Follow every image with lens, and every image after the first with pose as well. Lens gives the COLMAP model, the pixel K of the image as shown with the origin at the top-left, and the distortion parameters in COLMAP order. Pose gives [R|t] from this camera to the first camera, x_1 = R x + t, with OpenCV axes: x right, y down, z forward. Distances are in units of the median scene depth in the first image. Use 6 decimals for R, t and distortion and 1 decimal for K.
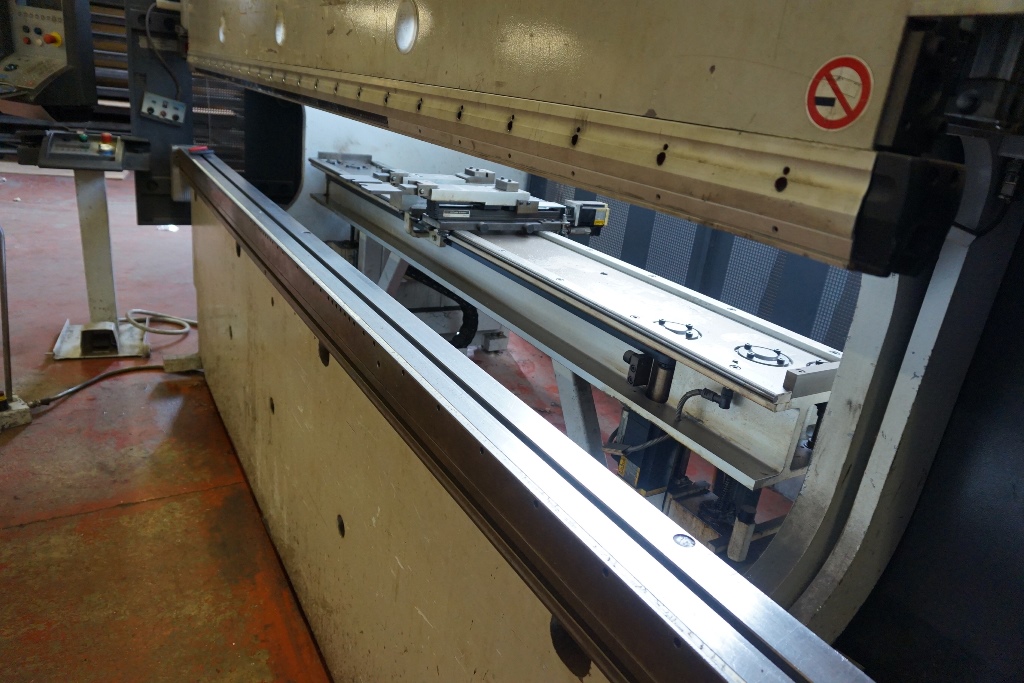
lens RADIAL K [[692.0, 0, 508.9], [0, 692.0, 344.0], [0, 0, 1]] dist [-0.041707, 0.025861]
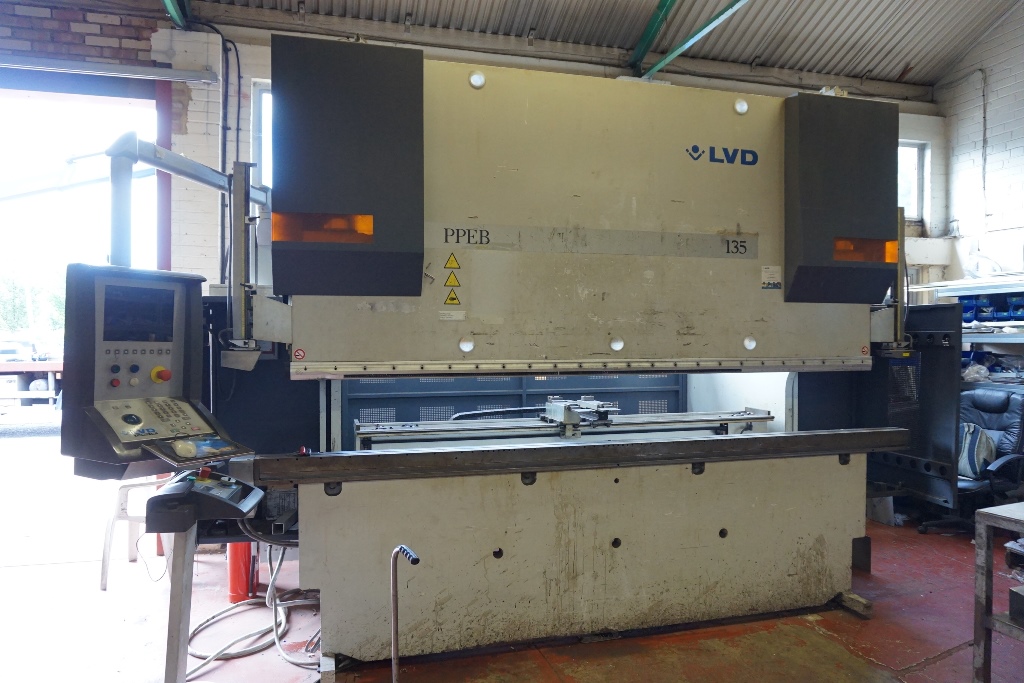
lens RADIAL K [[692.0, 0, 508.9], [0, 692.0, 344.0], [0, 0, 1]] dist [-0.041707, 0.025861]
pose [[0.273096, -0.134698, 0.952510, -4.056808], [0.365609, 0.930384, 0.026744, -1.057984], [-0.889802, 0.340943, 0.303331, 1.084437]]
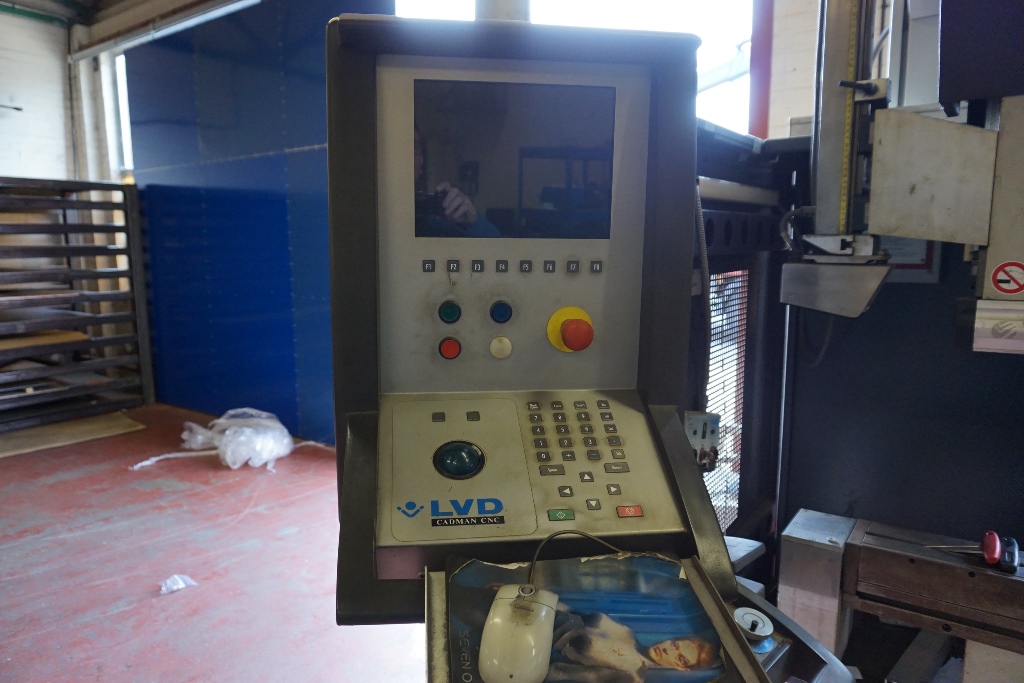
lens RADIAL K [[692.0, 0, 508.9], [0, 692.0, 344.0], [0, 0, 1]] dist [-0.041707, 0.025861]
pose [[0.911135, -0.187833, 0.366814, -2.440203], [0.251560, 0.958517, -0.134029, -1.234040], [-0.326423, 0.214394, 0.920589, 2.208376]]
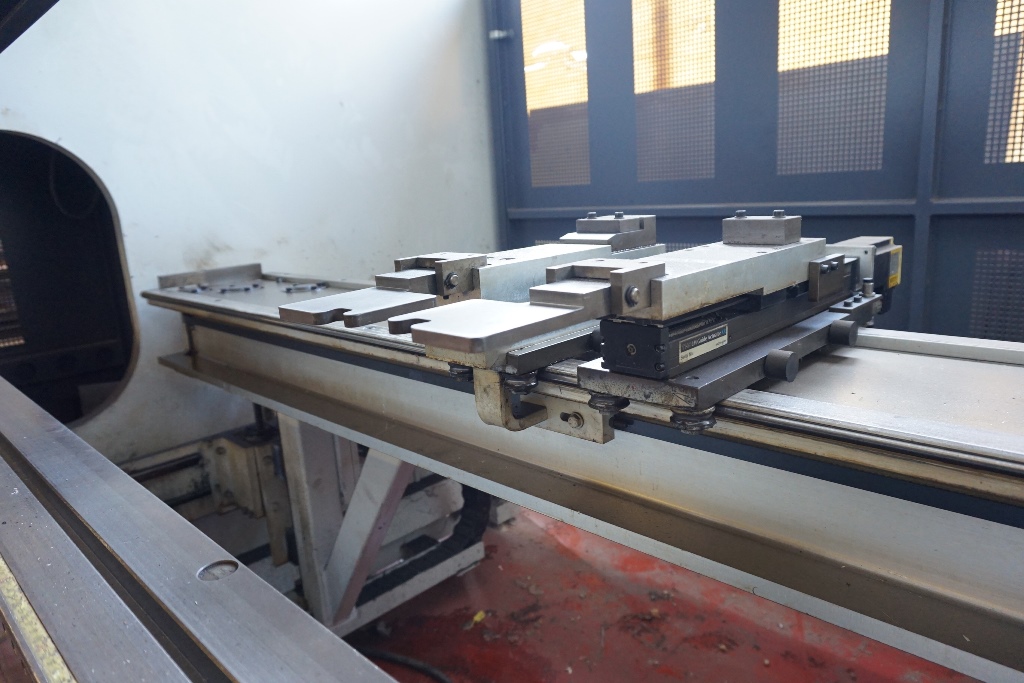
lens RADIAL K [[692.0, 0, 508.9], [0, 692.0, 344.0], [0, 0, 1]] dist [-0.041707, 0.025861]
pose [[0.952209, -0.232317, 0.198308, -0.140327], [0.253852, 0.962973, -0.090791, -0.117427], [-0.169873, 0.136793, 0.975926, 0.461859]]
